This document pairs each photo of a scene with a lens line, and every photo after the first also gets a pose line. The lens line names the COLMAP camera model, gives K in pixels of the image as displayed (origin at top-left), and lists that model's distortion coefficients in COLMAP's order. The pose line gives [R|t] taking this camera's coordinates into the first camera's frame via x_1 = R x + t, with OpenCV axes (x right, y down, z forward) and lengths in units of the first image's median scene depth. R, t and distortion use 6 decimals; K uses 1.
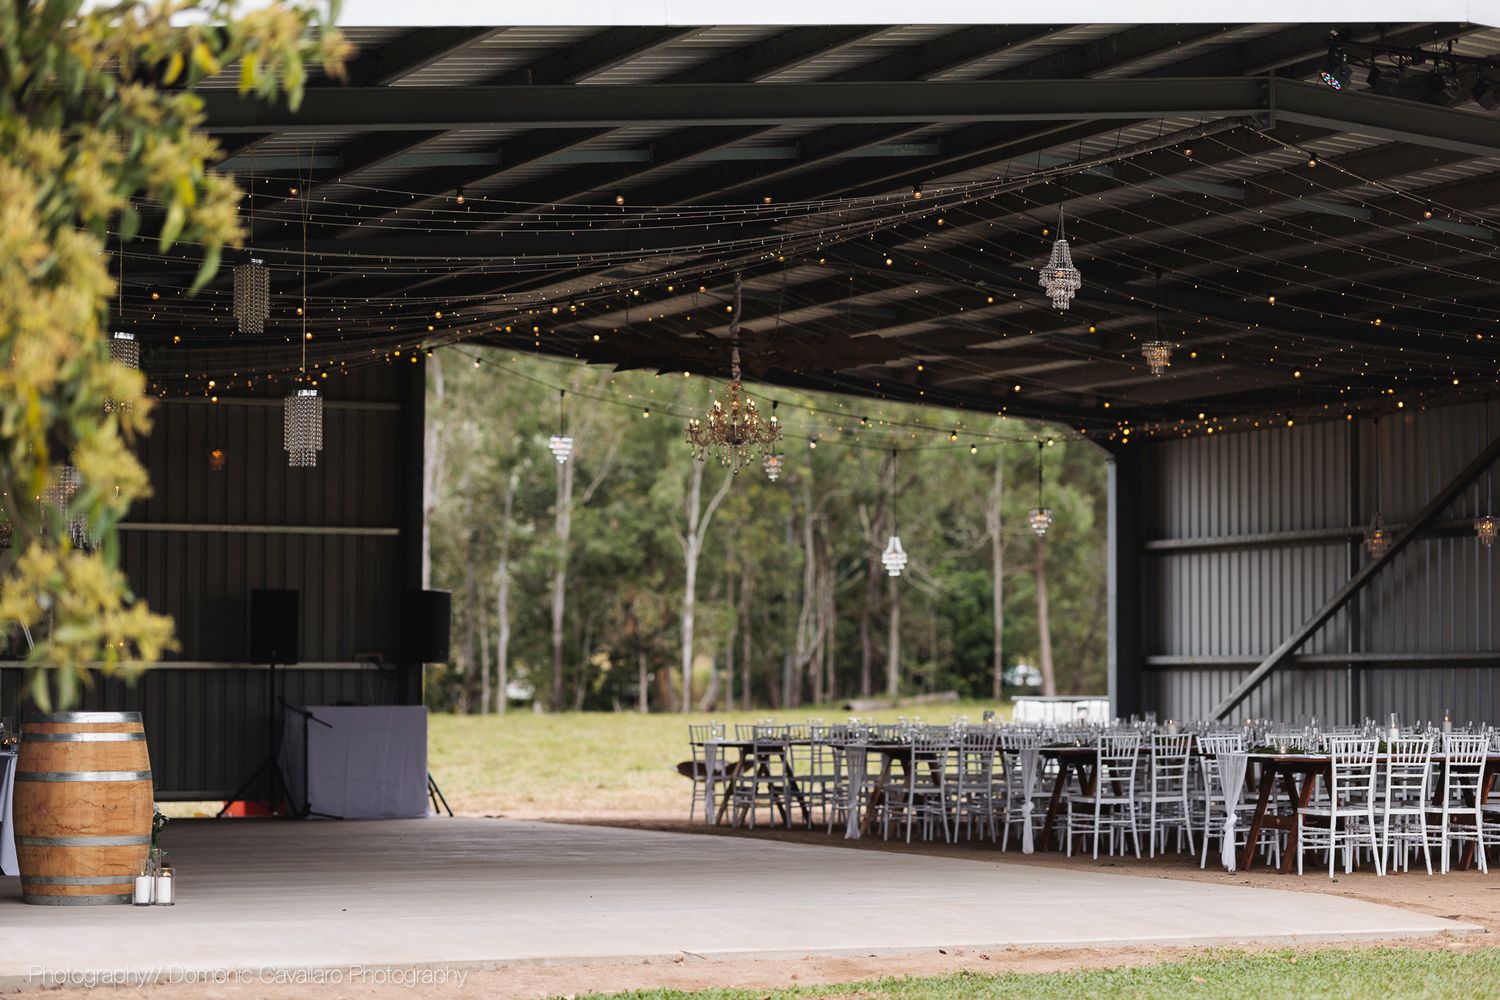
lens RADIAL K [[3718.4, 0, 750.0], [0, 3718.4, 500.0], [0, 0, 1]] dist [-0.053354, 0.954642]
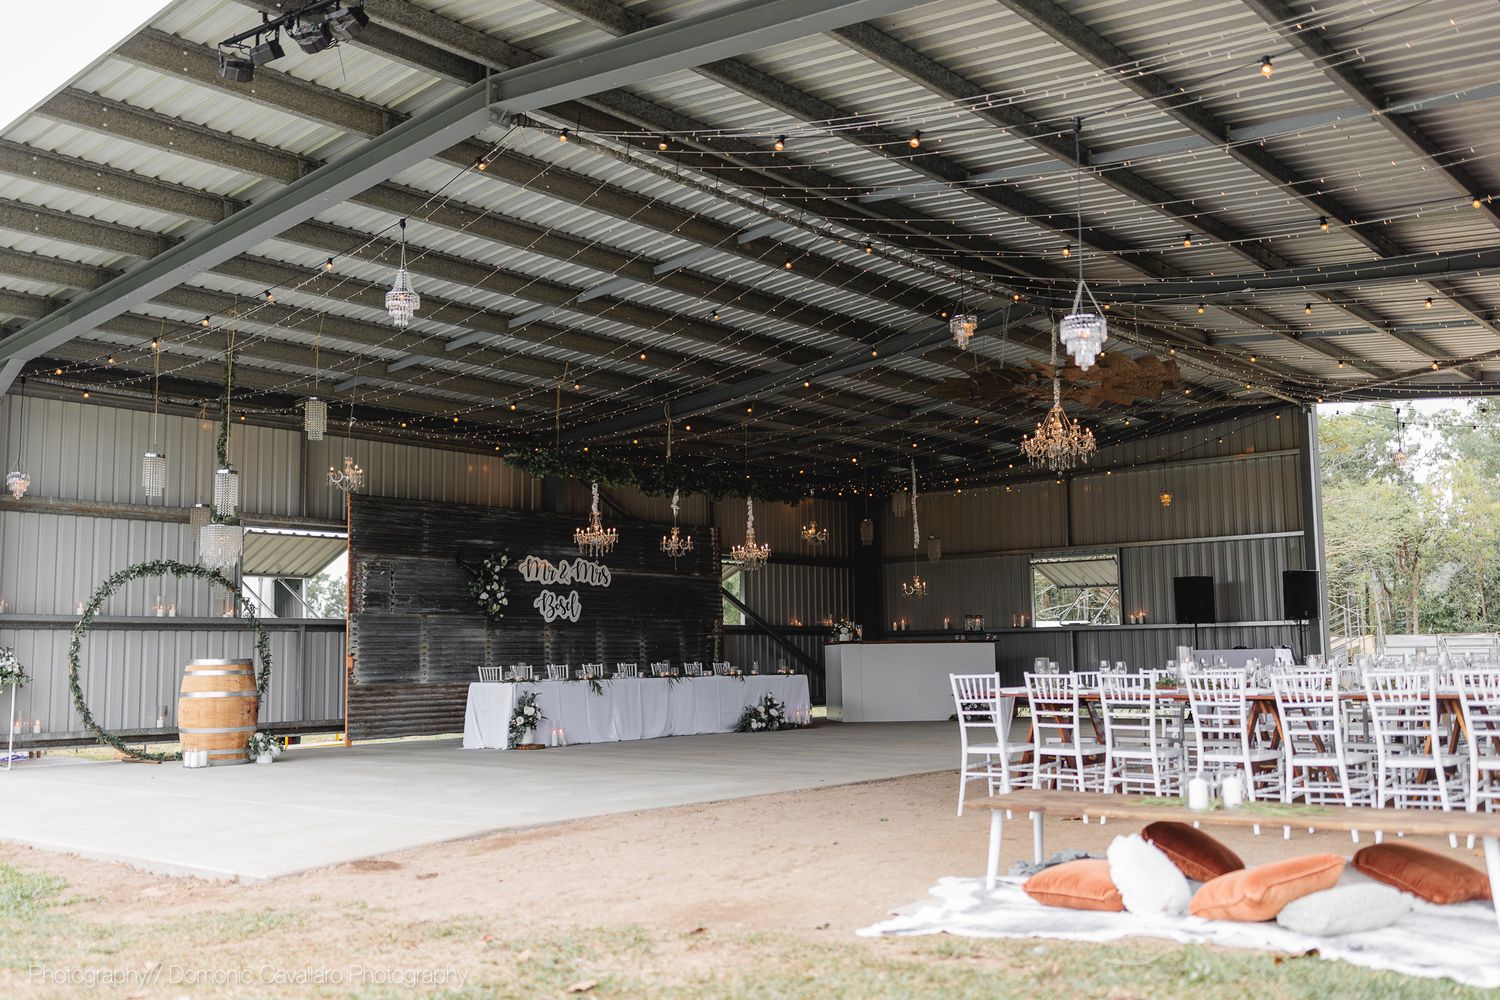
lens RADIAL K [[1443.0, 0, 750.0], [0, 1443.0, 500.0], [0, 0, 1]] dist [0.014393, -0.025837]
pose [[0.434493, -0.120011, -0.892644, 0.351819], [0.067372, 0.992637, -0.100661, 0.041043], [0.898152, -0.016402, 0.439379, 0.552545]]
